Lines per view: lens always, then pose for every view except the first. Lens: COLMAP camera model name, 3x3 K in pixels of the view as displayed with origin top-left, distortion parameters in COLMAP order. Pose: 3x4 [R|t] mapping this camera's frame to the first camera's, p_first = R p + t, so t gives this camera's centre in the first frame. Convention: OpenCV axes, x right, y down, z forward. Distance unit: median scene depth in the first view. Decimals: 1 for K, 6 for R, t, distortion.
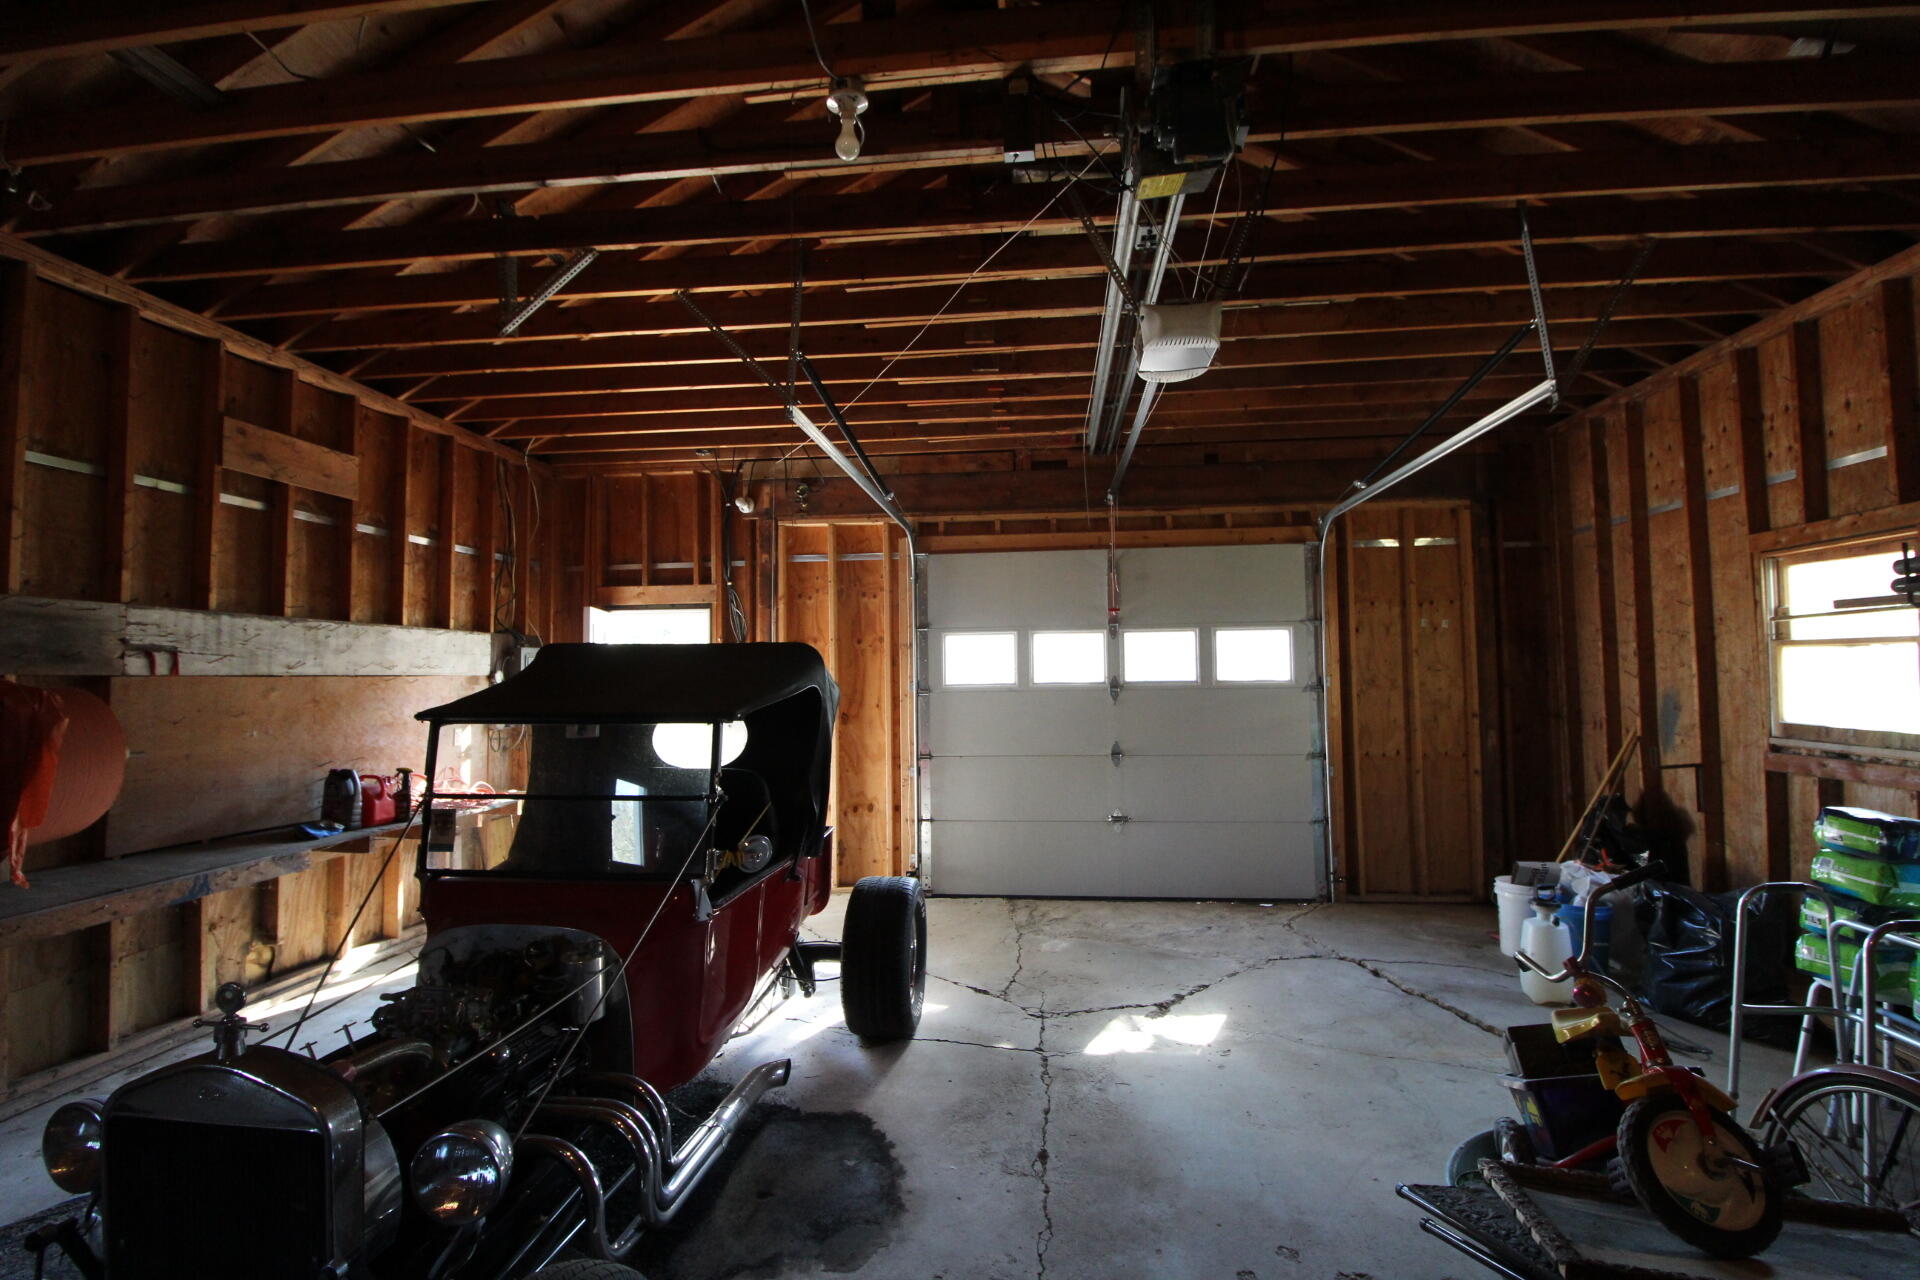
lens RADIAL K [[898.8, 0, 946.0], [0, 898.8, 623.4], [0, 0, 1]] dist [-0.001526, -0.012176]
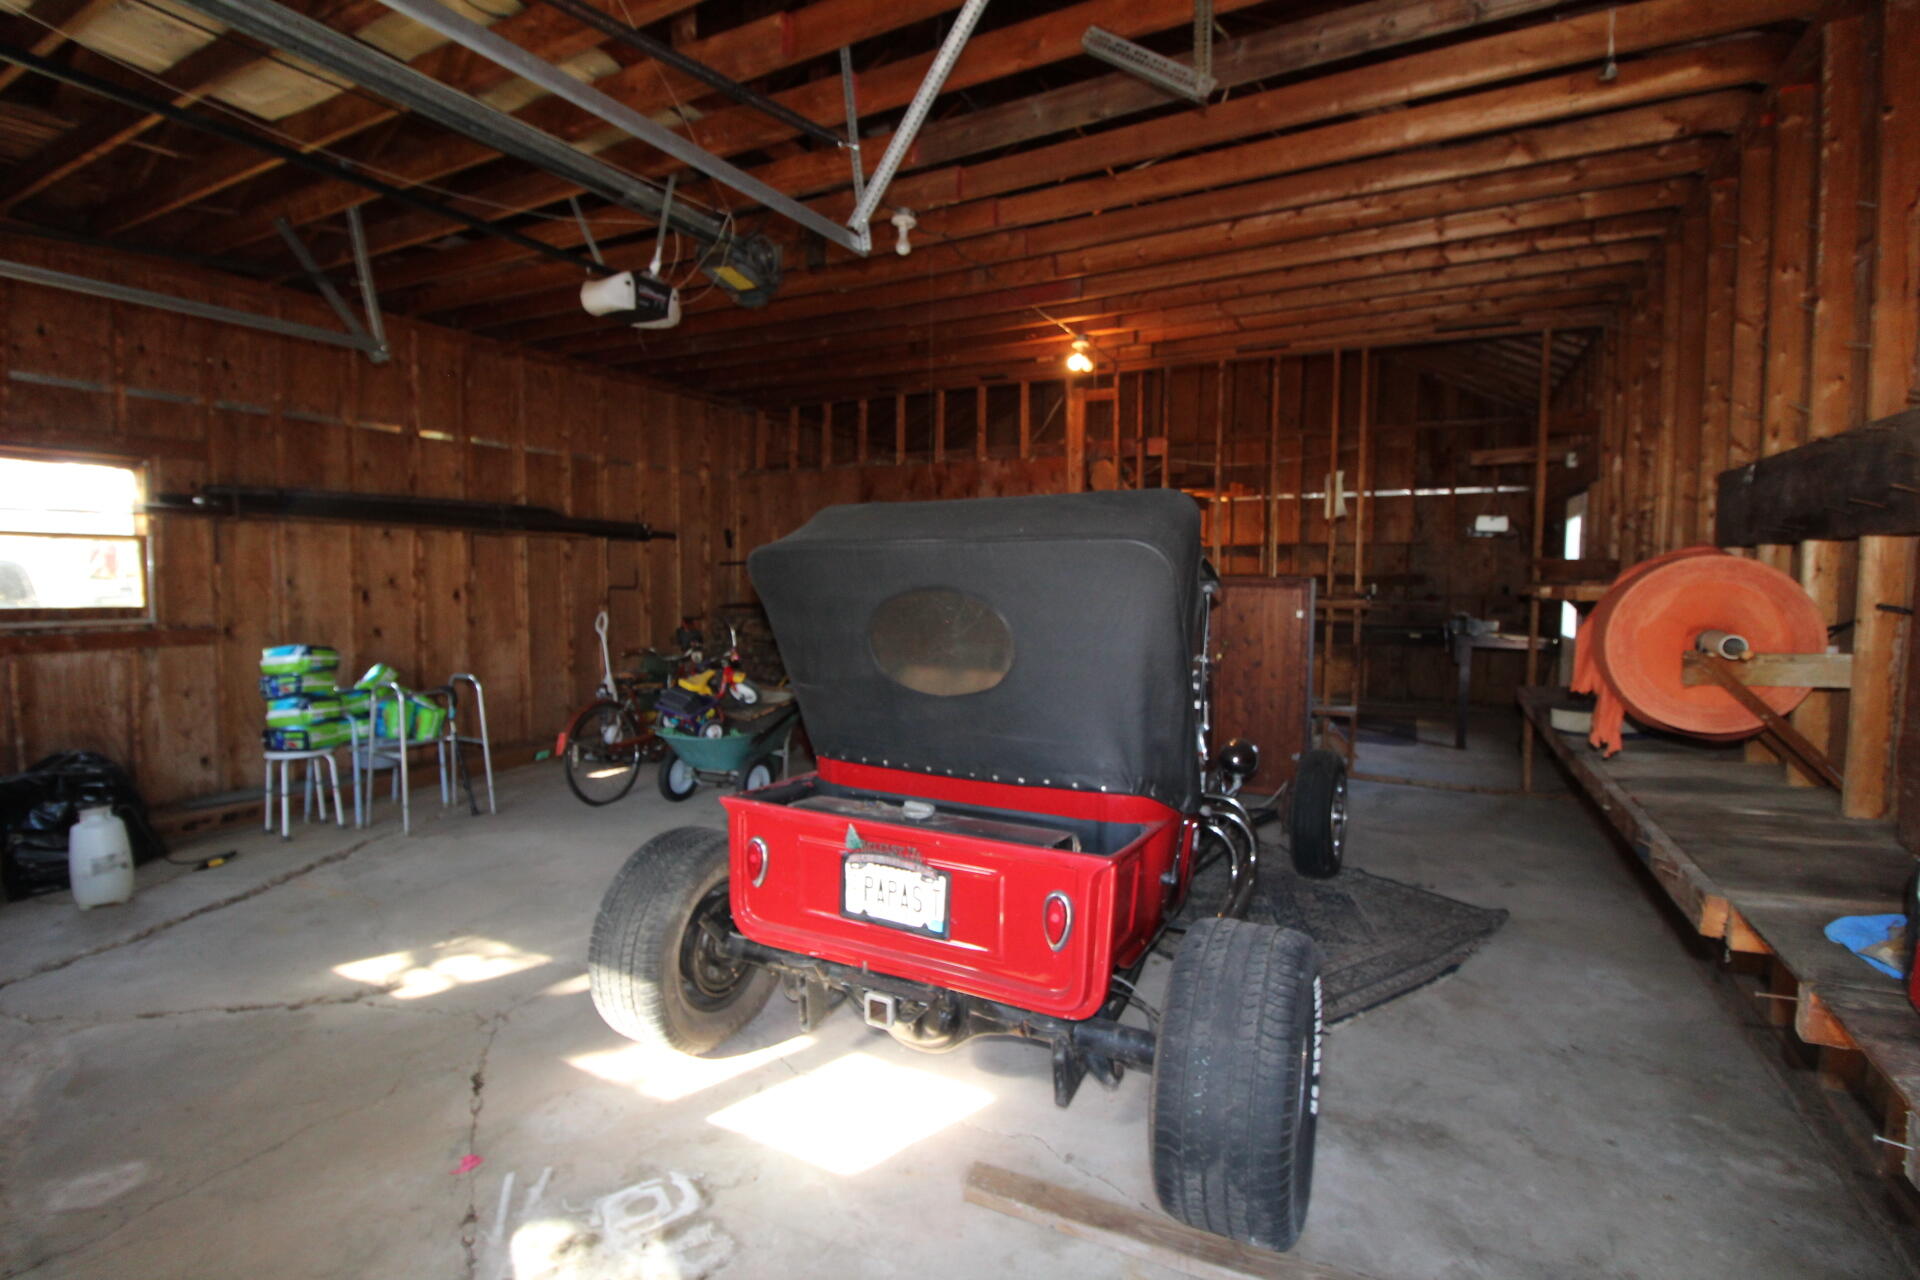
lens RADIAL K [[898.8, 0, 946.0], [0, 898.8, 623.4], [0, 0, 1]] dist [-0.001526, -0.012176]
pose [[-0.931635, -0.007190, 0.363325, -0.485239], [-0.004443, 0.999955, 0.008396, 0.114440], [-0.363369, 0.006208, -0.931625, 1.533179]]
